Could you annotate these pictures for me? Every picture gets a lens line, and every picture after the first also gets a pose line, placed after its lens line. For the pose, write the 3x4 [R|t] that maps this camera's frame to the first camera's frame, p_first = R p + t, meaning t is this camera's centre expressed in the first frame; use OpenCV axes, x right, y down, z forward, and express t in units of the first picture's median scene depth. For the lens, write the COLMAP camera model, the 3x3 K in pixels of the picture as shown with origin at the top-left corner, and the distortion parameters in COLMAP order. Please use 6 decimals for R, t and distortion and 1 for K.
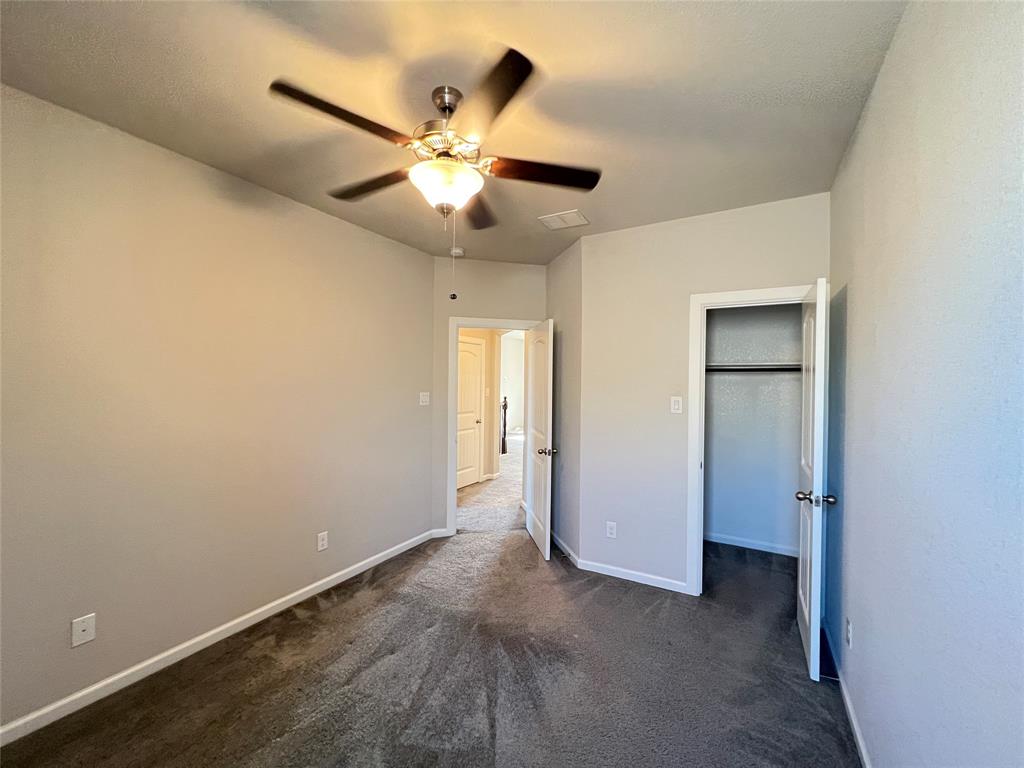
lens RADIAL K [[408.6, 0, 510.5], [0, 408.6, 382.4], [0, 0, 1]] dist [0.001894, 0.000270]
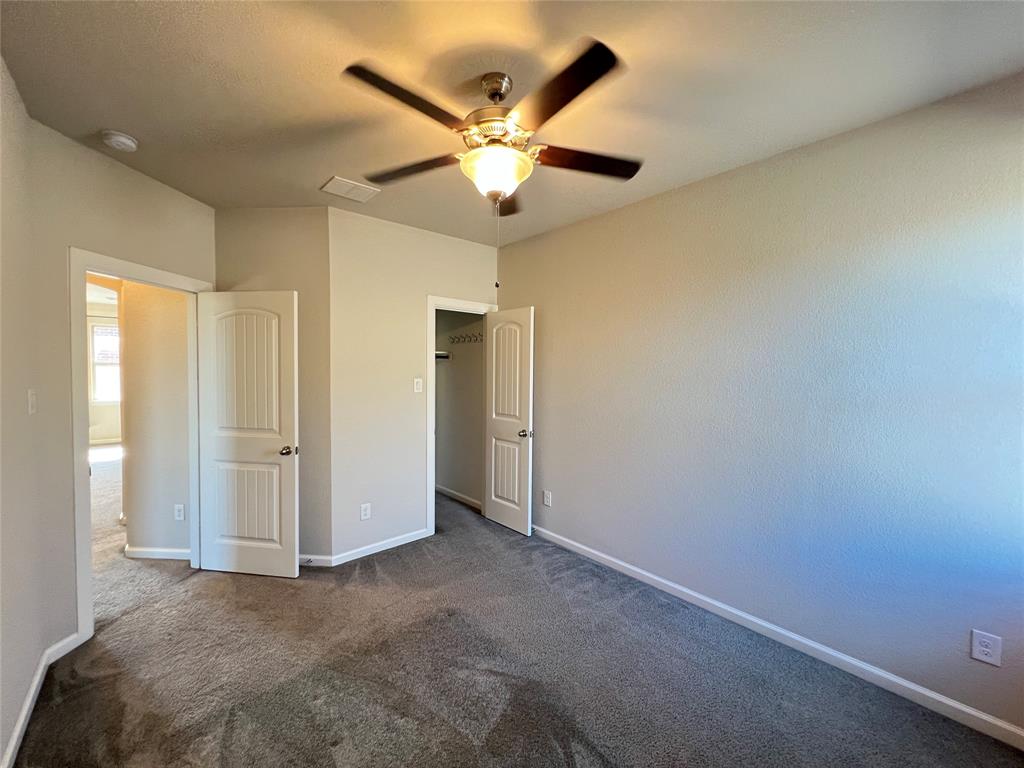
lens RADIAL K [[408.6, 0, 510.3], [0, 408.6, 380.6], [0, 0, 1]] dist [0.001894, 0.000270]
pose [[0.323969, -0.034459, 0.945440, -0.628832], [0.001141, 0.999350, 0.036032, -0.001524], [-0.946067, -0.010595, 0.323798, 0.355407]]
